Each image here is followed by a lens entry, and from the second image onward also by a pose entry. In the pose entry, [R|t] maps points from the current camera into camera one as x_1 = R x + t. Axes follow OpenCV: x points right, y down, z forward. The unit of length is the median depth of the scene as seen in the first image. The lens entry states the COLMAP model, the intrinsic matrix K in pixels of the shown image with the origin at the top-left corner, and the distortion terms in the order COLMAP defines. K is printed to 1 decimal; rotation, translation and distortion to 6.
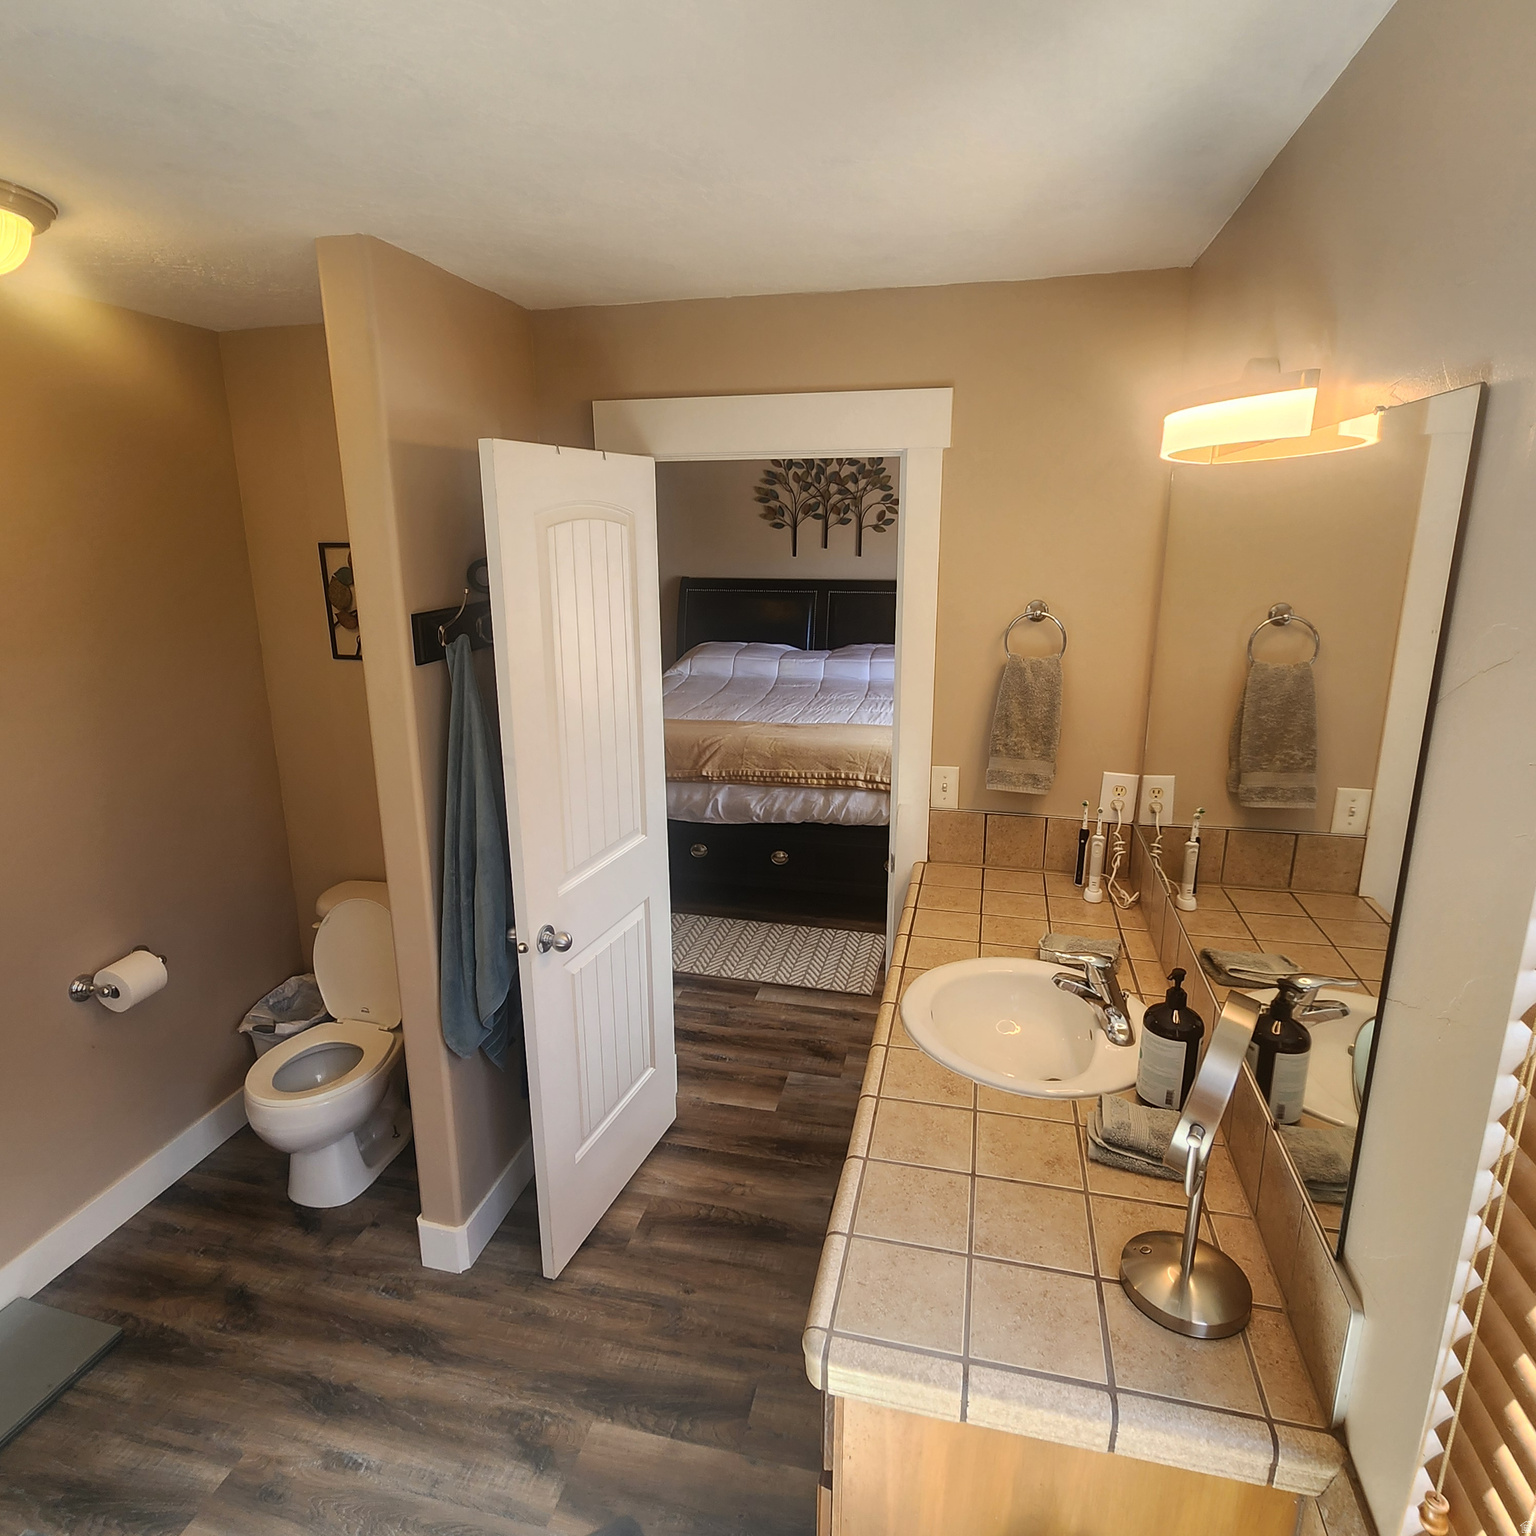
lens RADIAL K [[934.9, 0, 758.7], [0, 934.9, 753.4], [0, 0, 1]] dist [-0.000651, 0.001923]
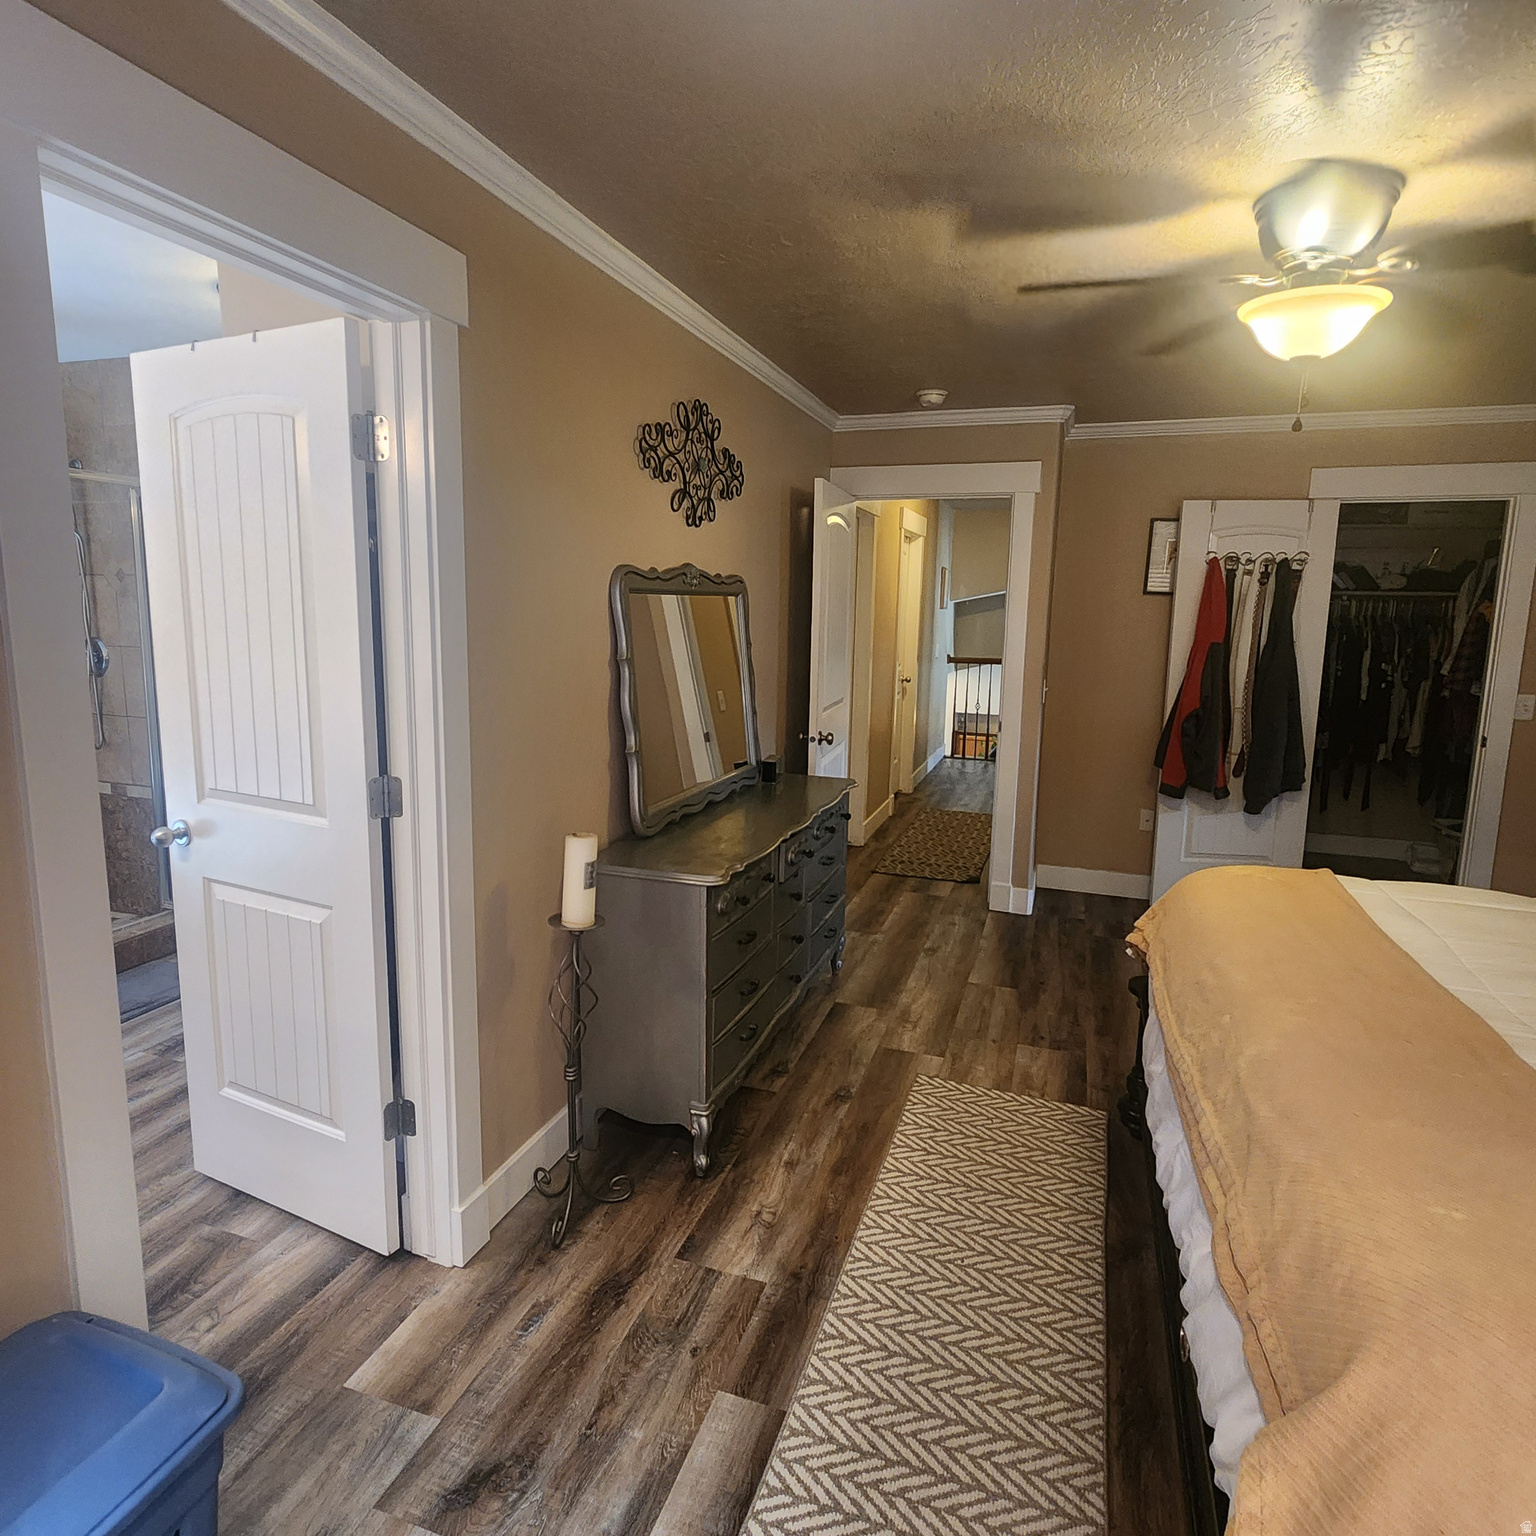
lens RADIAL K [[934.9, 0, 750.9], [0, 934.9, 745.5], [0, 0, 1]] dist [-0.000651, 0.001923]
pose [[-0.099332, 0.162152, -0.981753, 0.465915], [-0.260995, 0.947844, 0.182958, -0.163600], [0.960216, 0.274406, -0.051830, 1.068957]]
